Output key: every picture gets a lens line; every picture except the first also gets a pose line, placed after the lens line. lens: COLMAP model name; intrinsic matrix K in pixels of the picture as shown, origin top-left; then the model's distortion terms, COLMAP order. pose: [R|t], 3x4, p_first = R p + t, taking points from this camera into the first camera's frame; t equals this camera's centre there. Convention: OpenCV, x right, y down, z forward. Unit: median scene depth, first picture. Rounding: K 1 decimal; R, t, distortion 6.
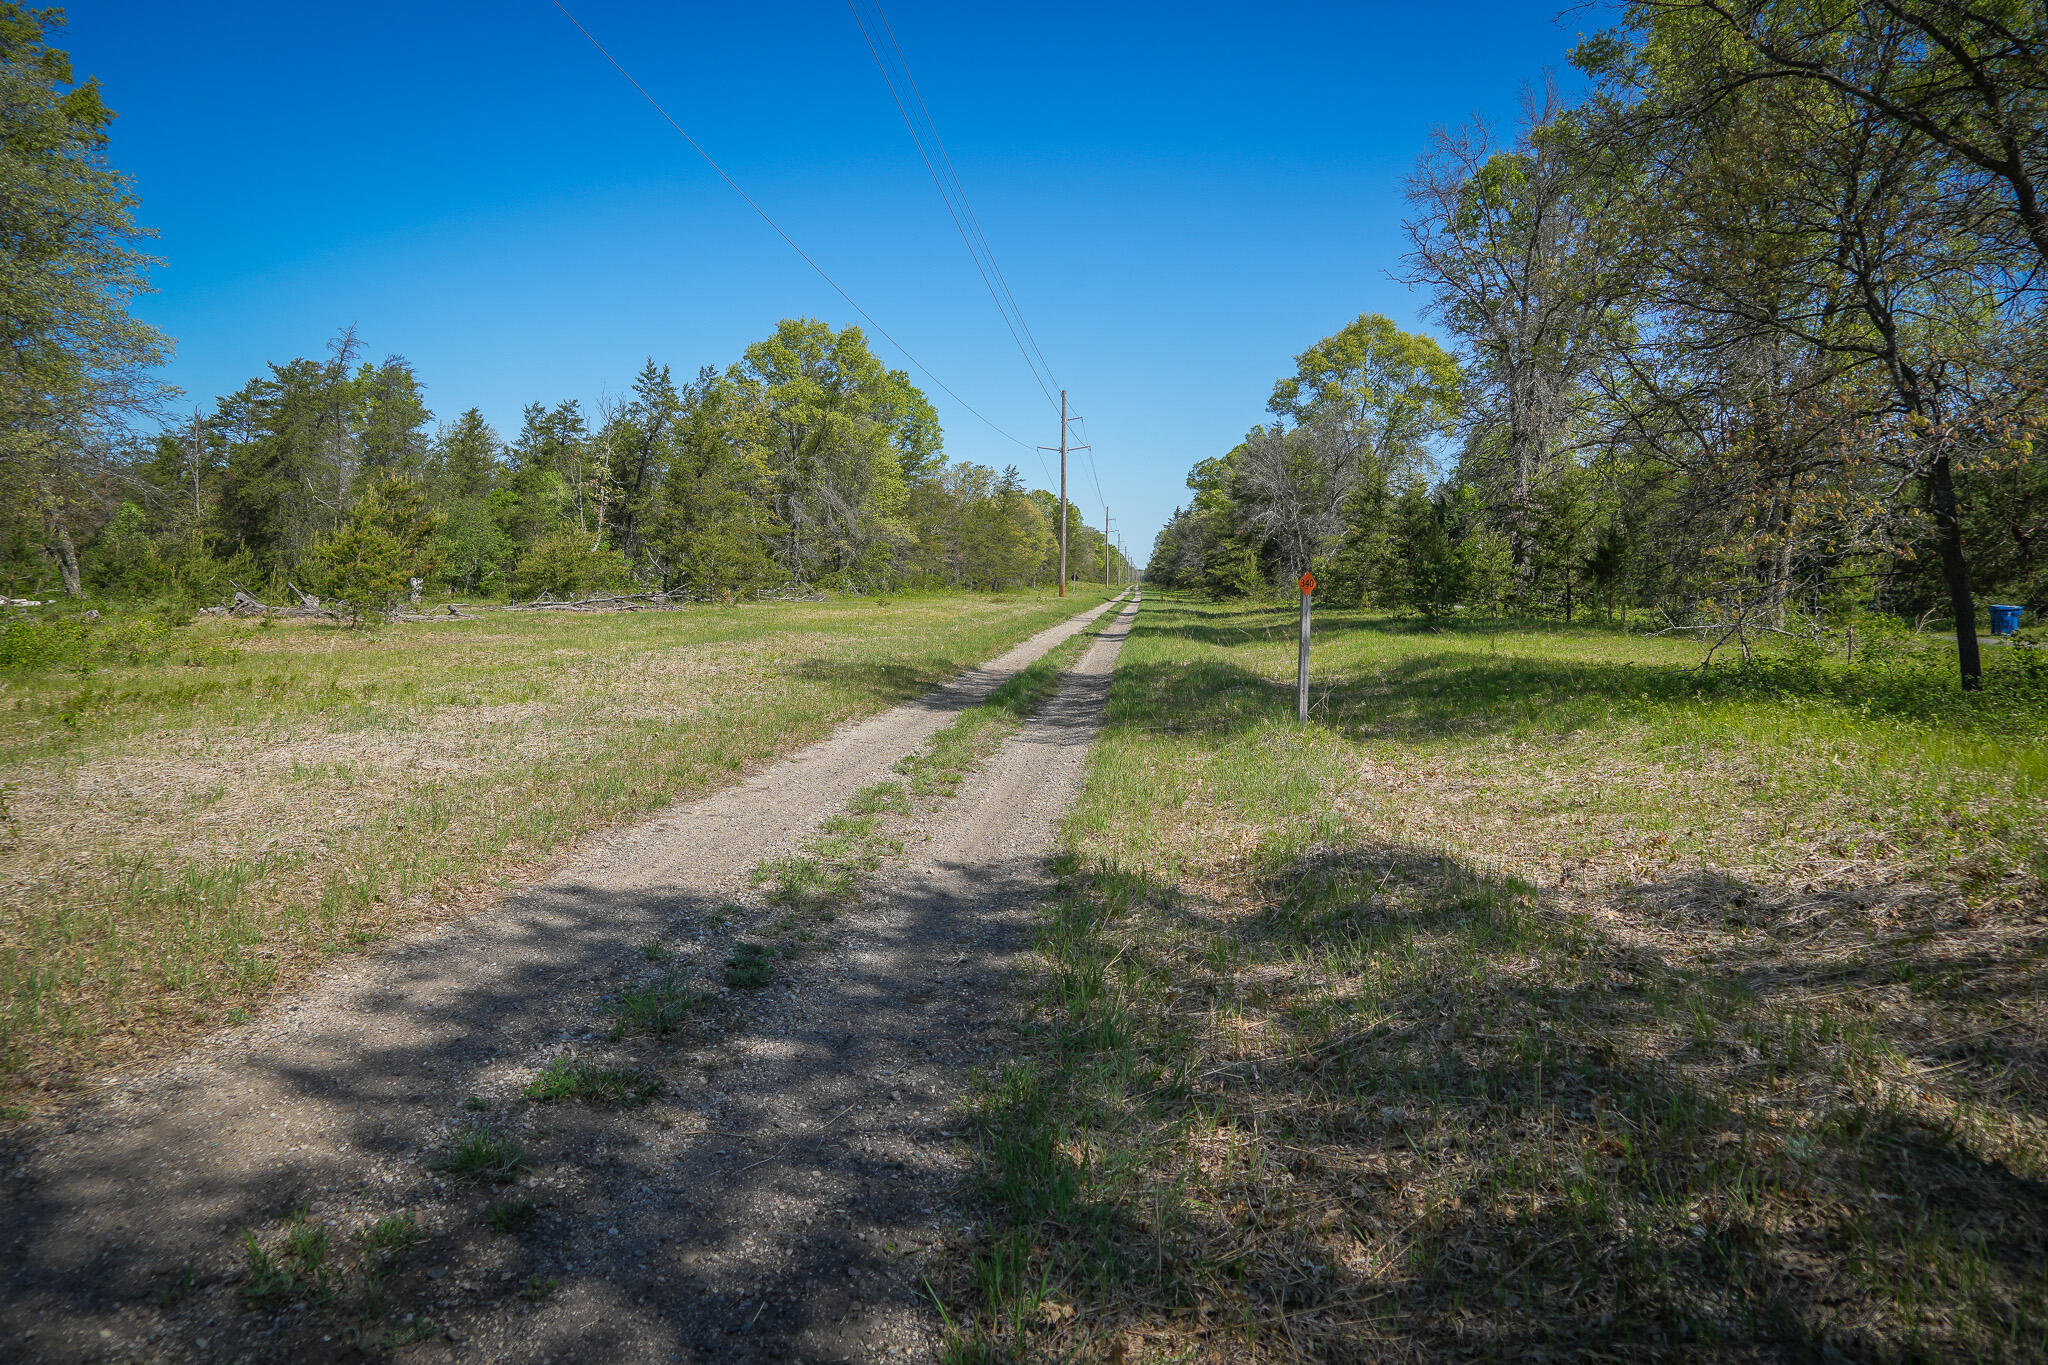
lens RADIAL K [[1400.2, 0, 1020.3], [0, 1400.2, 670.8], [0, 0, 1]] dist [-0.002525, 0.004568]
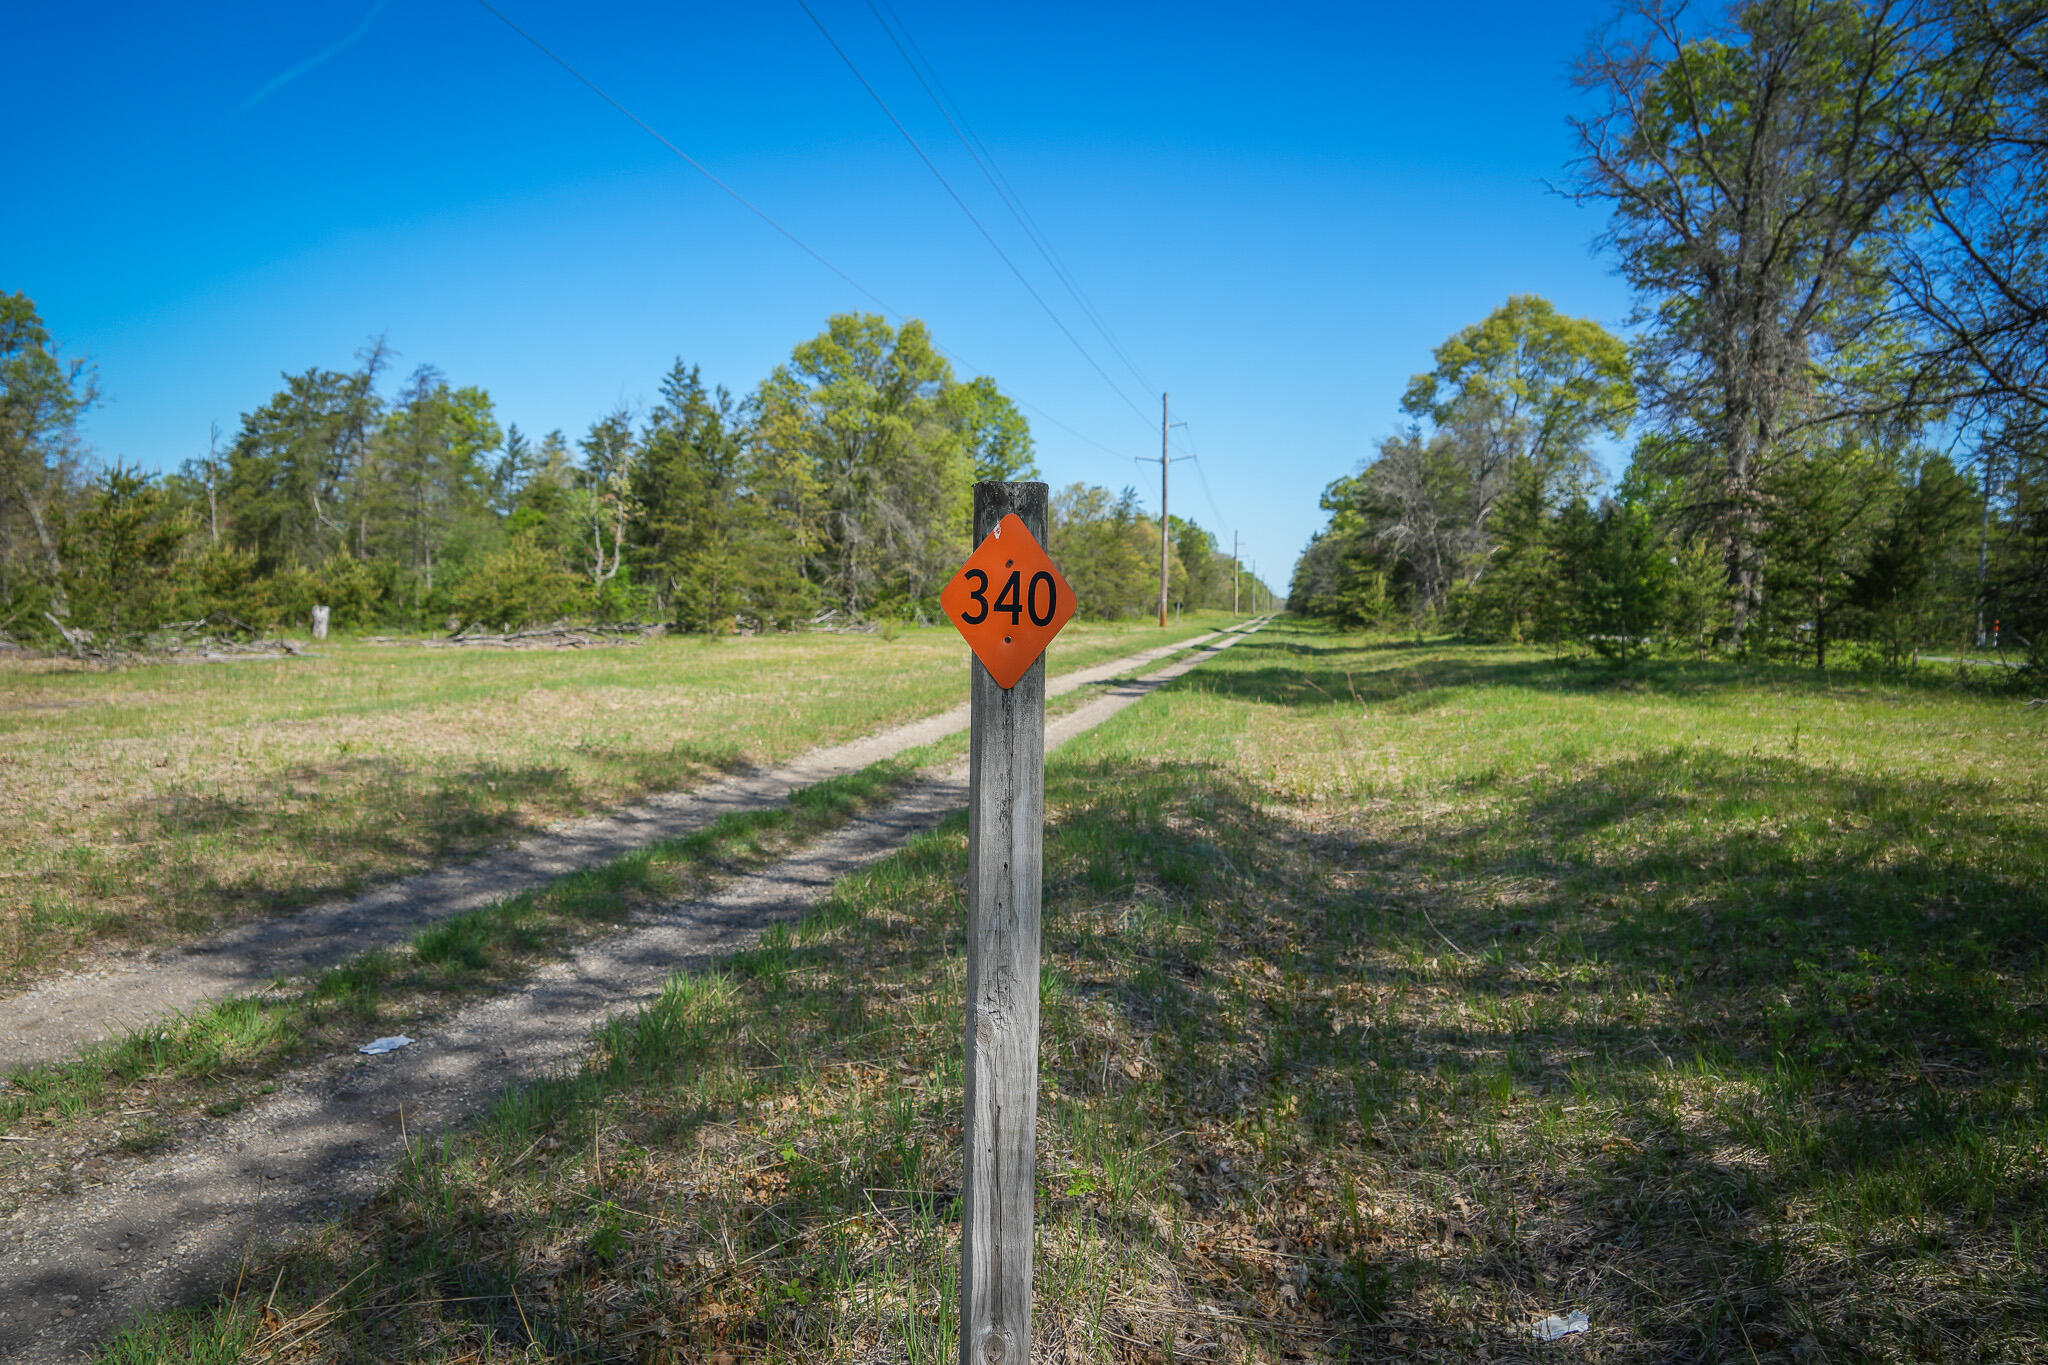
lens RADIAL K [[1400.2, 0, 1020.3], [0, 1400.2, 670.8], [0, 0, 1]] dist [-0.002525, 0.004568]
pose [[0.994886, 0.002647, -0.100972, 0.035535], [-0.004708, 0.999785, -0.020180, -0.008510], [0.100897, 0.020553, 0.994685, 0.138862]]
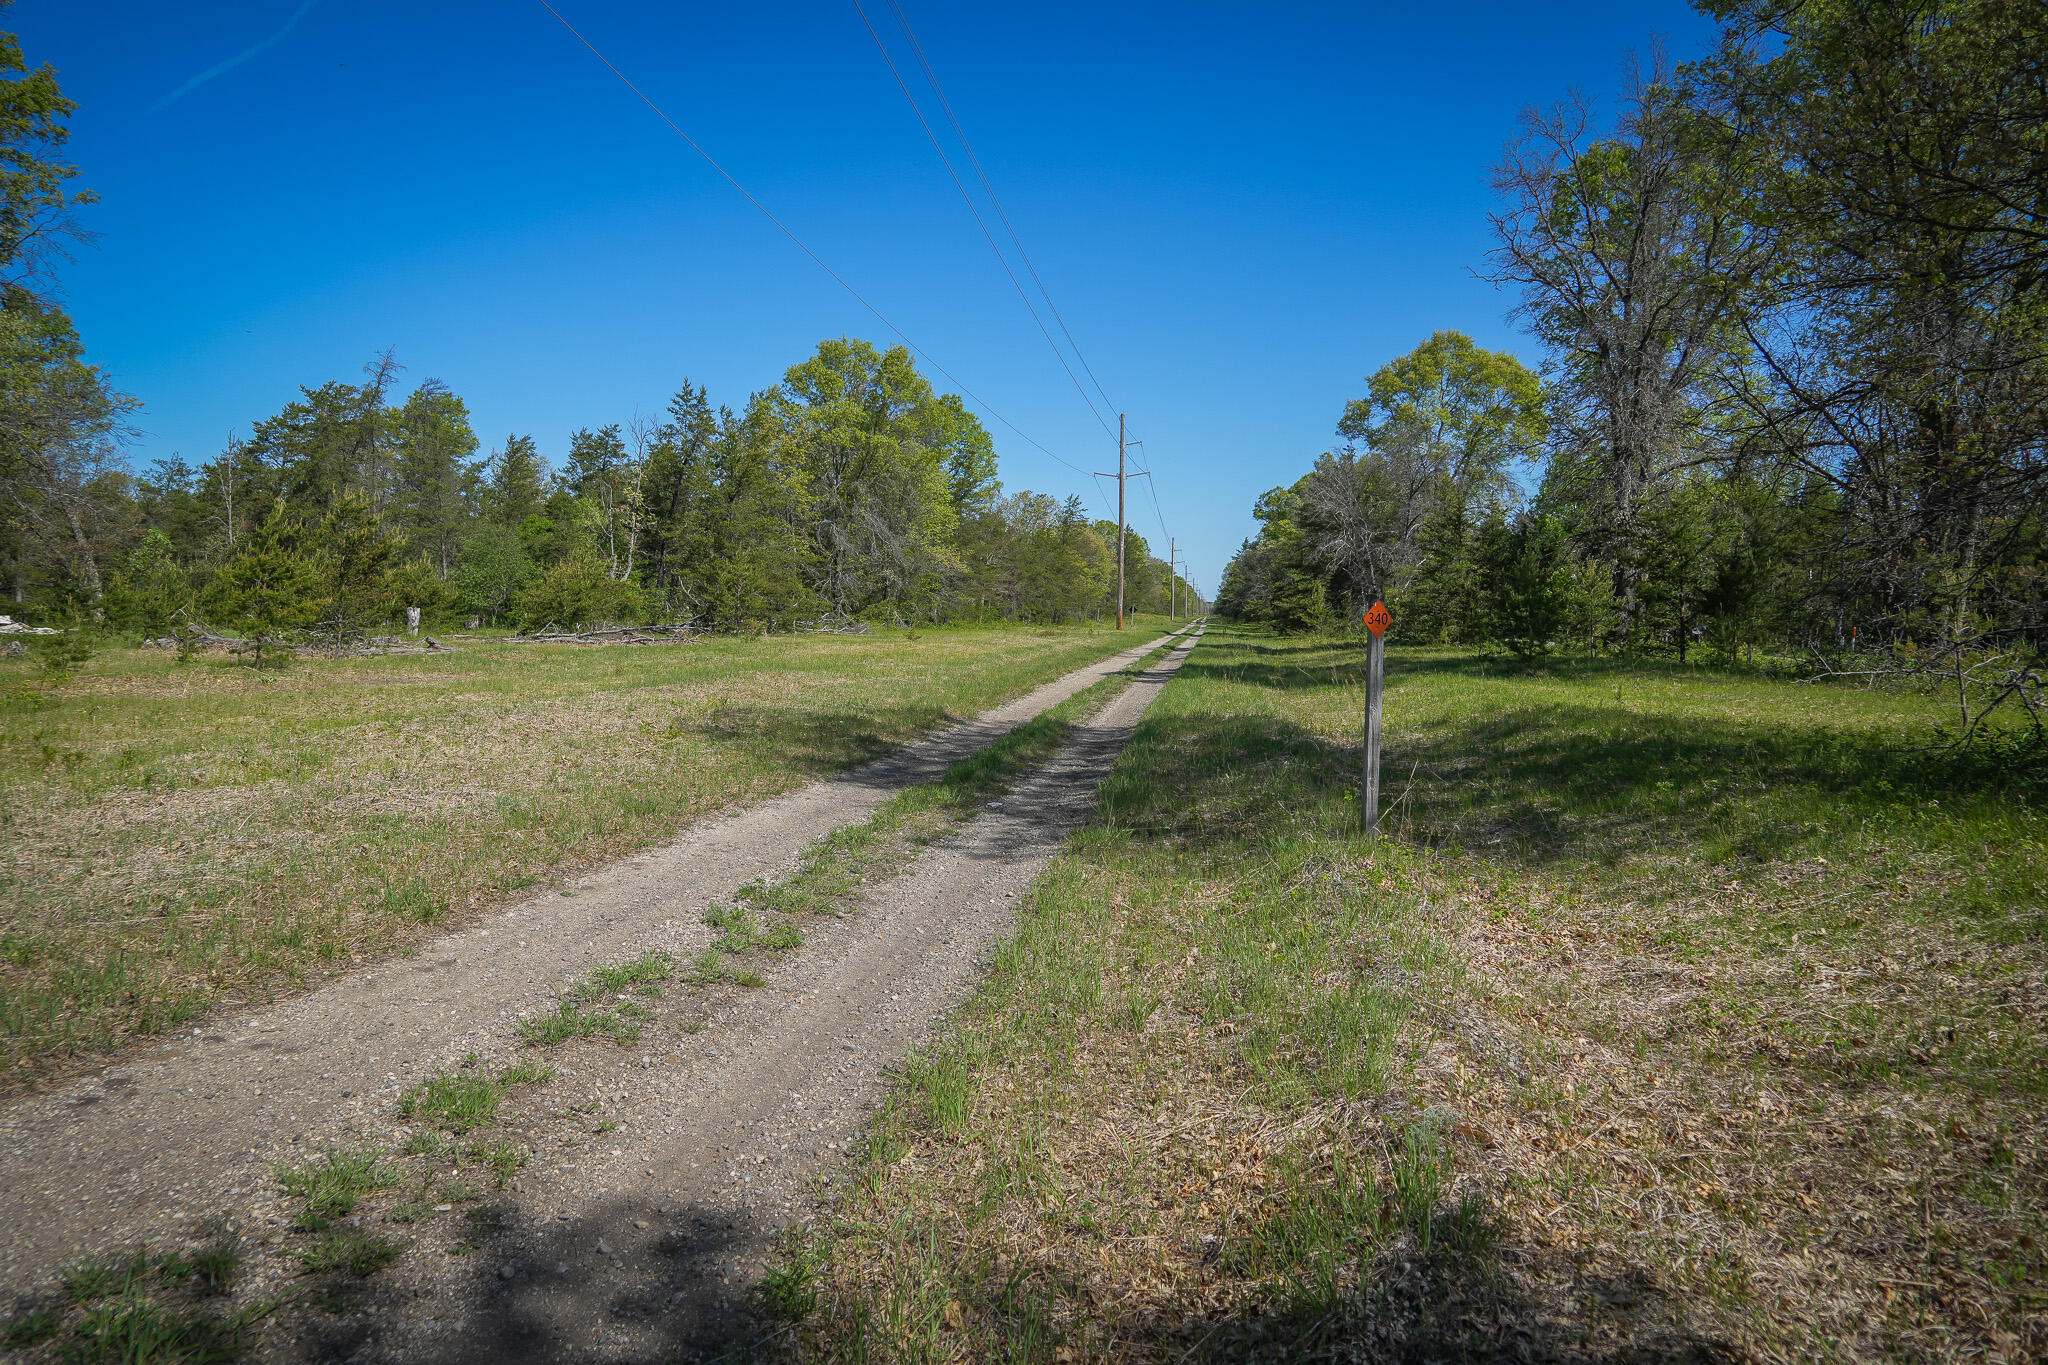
lens RADIAL K [[1400.2, 0, 1020.3], [0, 1400.2, 670.8], [0, 0, 1]] dist [-0.002525, 0.004568]
pose [[0.998783, 0.005852, -0.048972, 0.011241], [-0.006958, 0.999724, -0.022448, -0.003565], [0.048827, 0.022762, 0.998548, 0.054399]]
